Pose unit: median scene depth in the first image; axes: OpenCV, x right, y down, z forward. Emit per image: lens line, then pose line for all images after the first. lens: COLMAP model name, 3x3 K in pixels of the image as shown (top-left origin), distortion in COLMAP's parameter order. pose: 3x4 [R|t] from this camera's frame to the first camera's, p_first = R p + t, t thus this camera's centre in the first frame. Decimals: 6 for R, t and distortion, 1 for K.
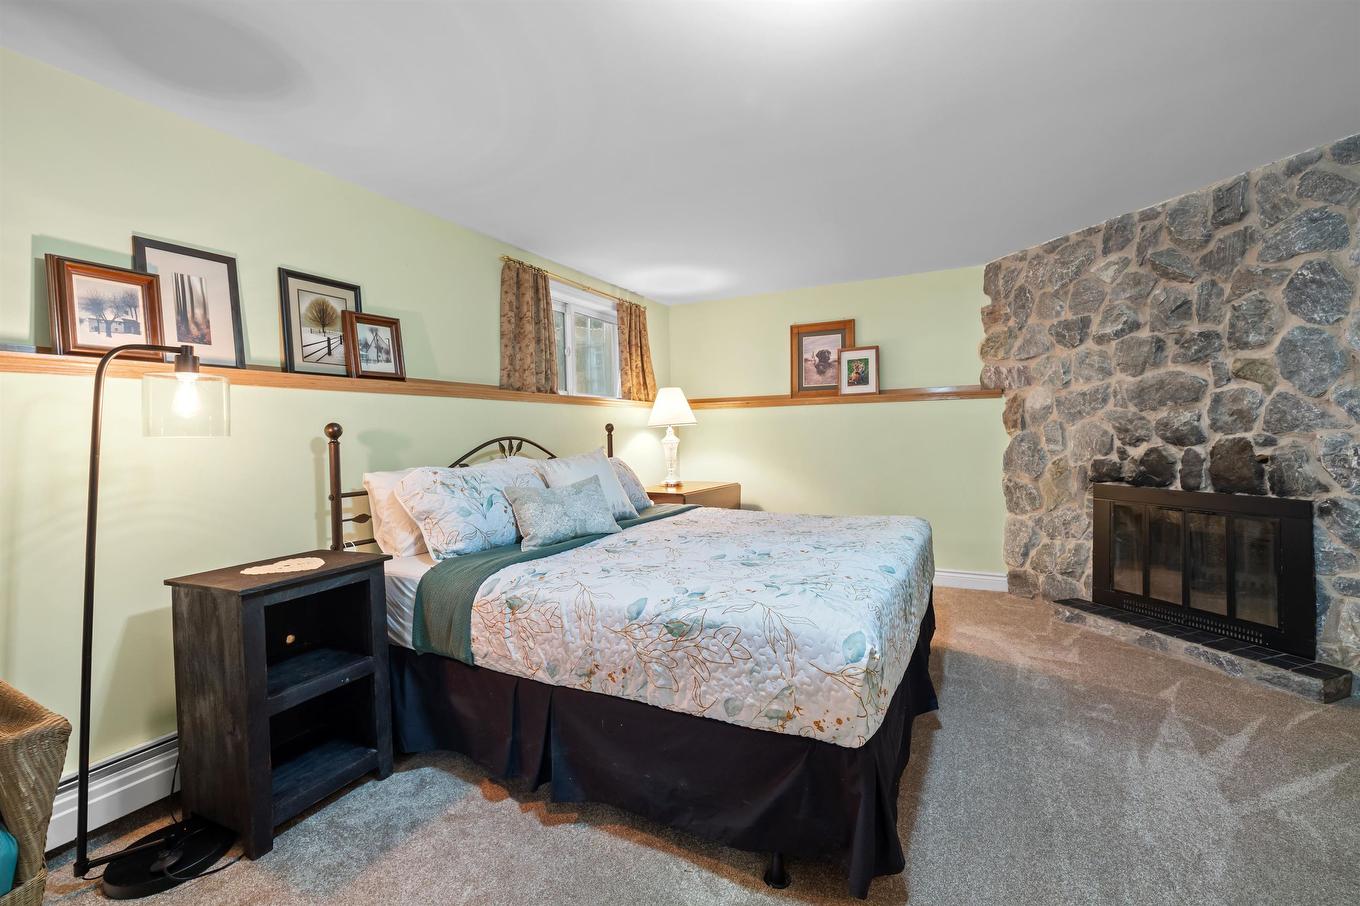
lens RADIAL K [[568.3, 0, 679.5], [0, 568.3, 447.5], [0, 0, 1]] dist [0.000793, 0.000040]
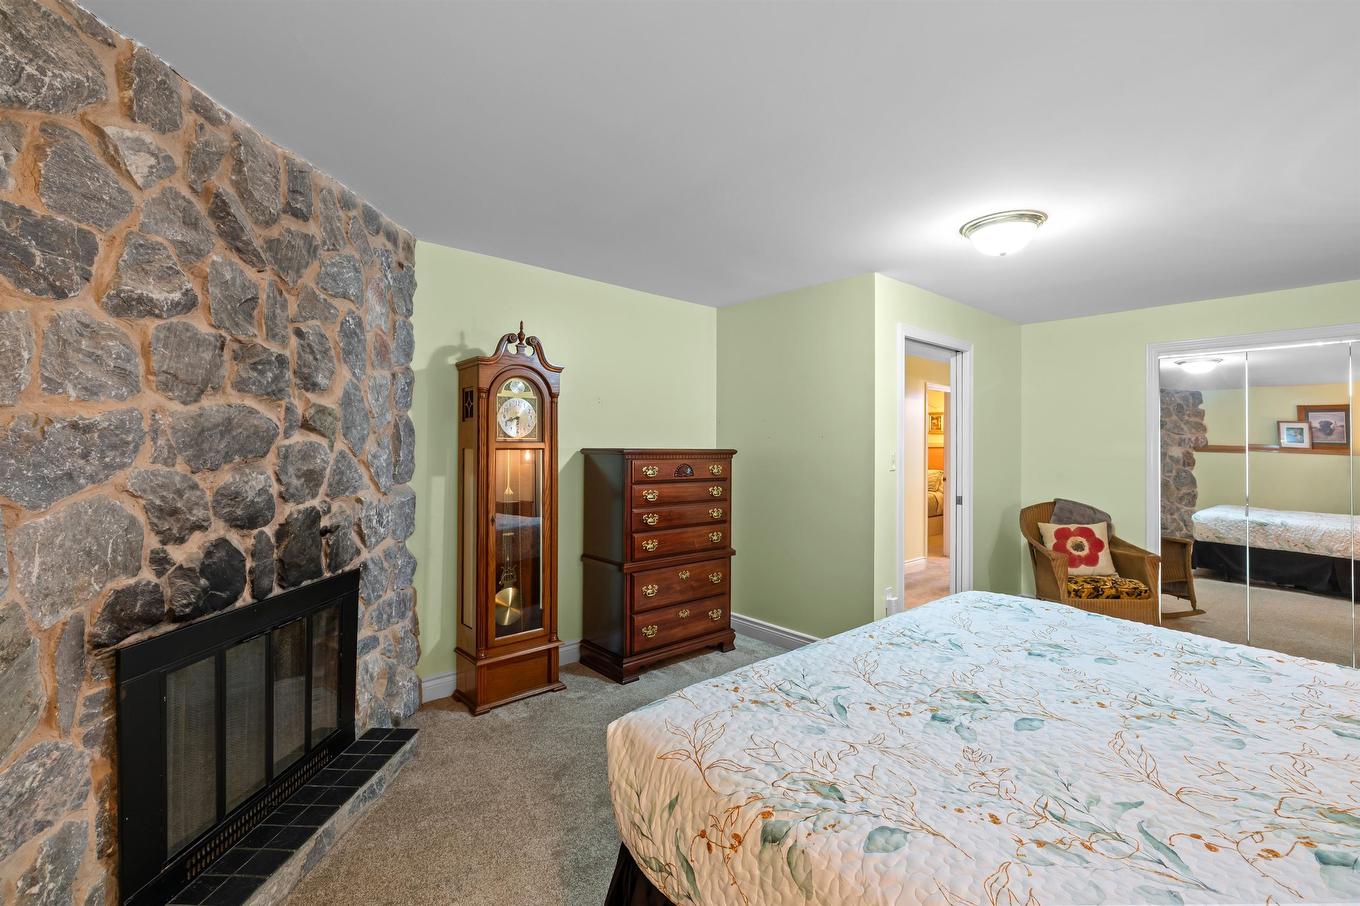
lens RADIAL K [[568.3, 0, 679.5], [0, 568.3, 447.5], [0, 0, 1]] dist [0.000793, 0.000040]
pose [[-0.919790, 0.026085, 0.391544, 0.211968], [0.035765, 0.999208, 0.017448, -0.082833], [-0.390778, 0.030052, -0.919994, 1.350222]]
